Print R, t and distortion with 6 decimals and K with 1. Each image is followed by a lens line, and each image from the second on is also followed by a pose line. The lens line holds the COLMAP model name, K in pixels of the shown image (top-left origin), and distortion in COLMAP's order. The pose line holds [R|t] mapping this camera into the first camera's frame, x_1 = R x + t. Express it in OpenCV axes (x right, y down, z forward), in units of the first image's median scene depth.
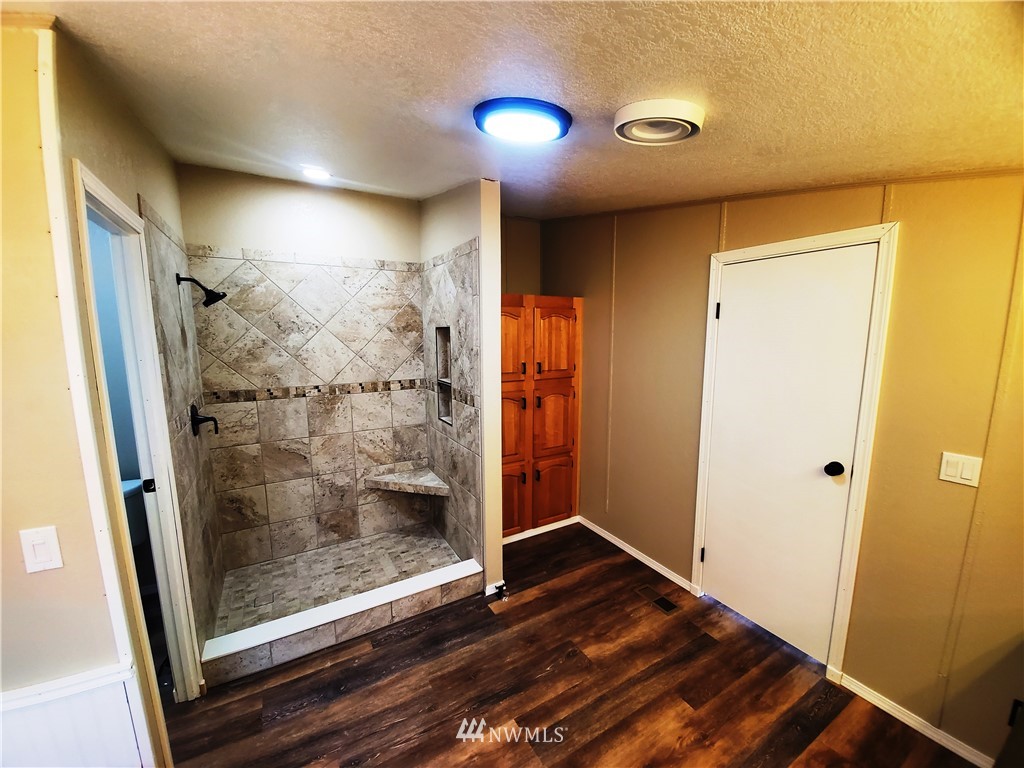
lens RADIAL K [[404.7, 0, 519.3], [0, 404.7, 392.5], [0, 0, 1]] dist [0.002947, -0.010523]
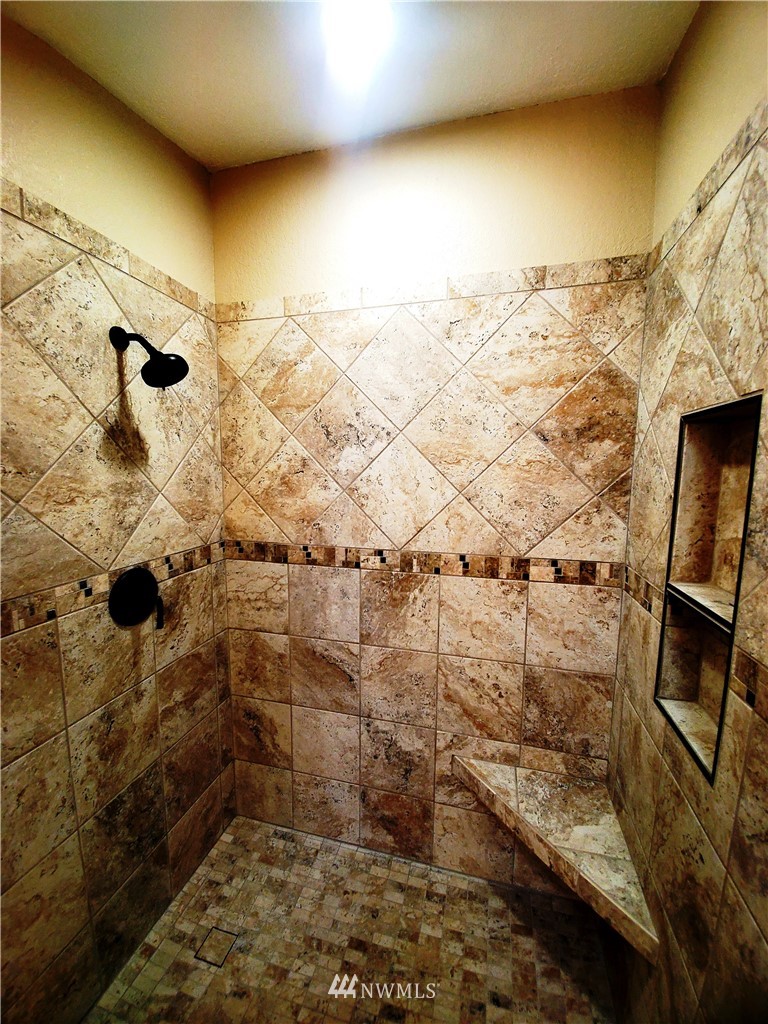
lens RADIAL K [[404.7, 0, 375.5], [0, 404.7, 517.8], [0, 0, 1]] dist [0.002947, -0.010523]
pose [[0.690235, 0.093329, -0.717541, -0.150570], [-0.114092, 0.993280, 0.019443, -0.069617], [0.714534, 0.068446, 0.696245, 0.674354]]
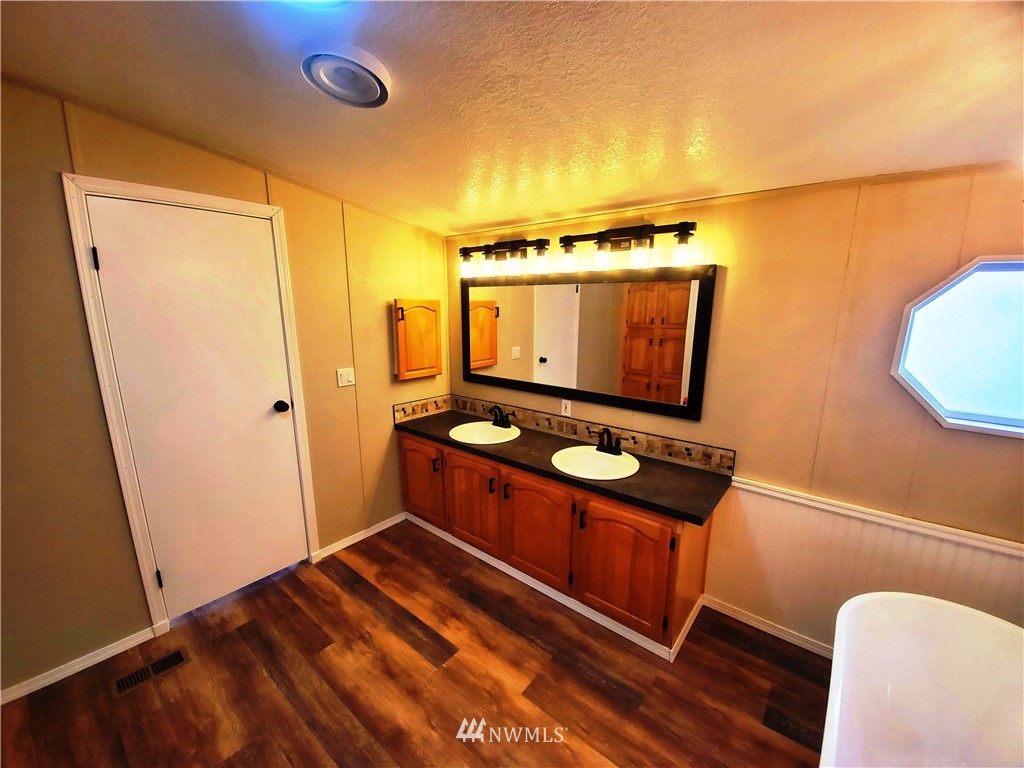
lens RADIAL K [[404.7, 0, 516.8], [0, 404.7, 388.6], [0, 0, 1]] dist [0.002947, -0.010523]
pose [[-0.343989, -0.184602, 0.920648, -0.391505], [0.135804, 0.960394, 0.243313, -0.041791], [-0.929101, 0.208725, -0.305296, 0.472608]]
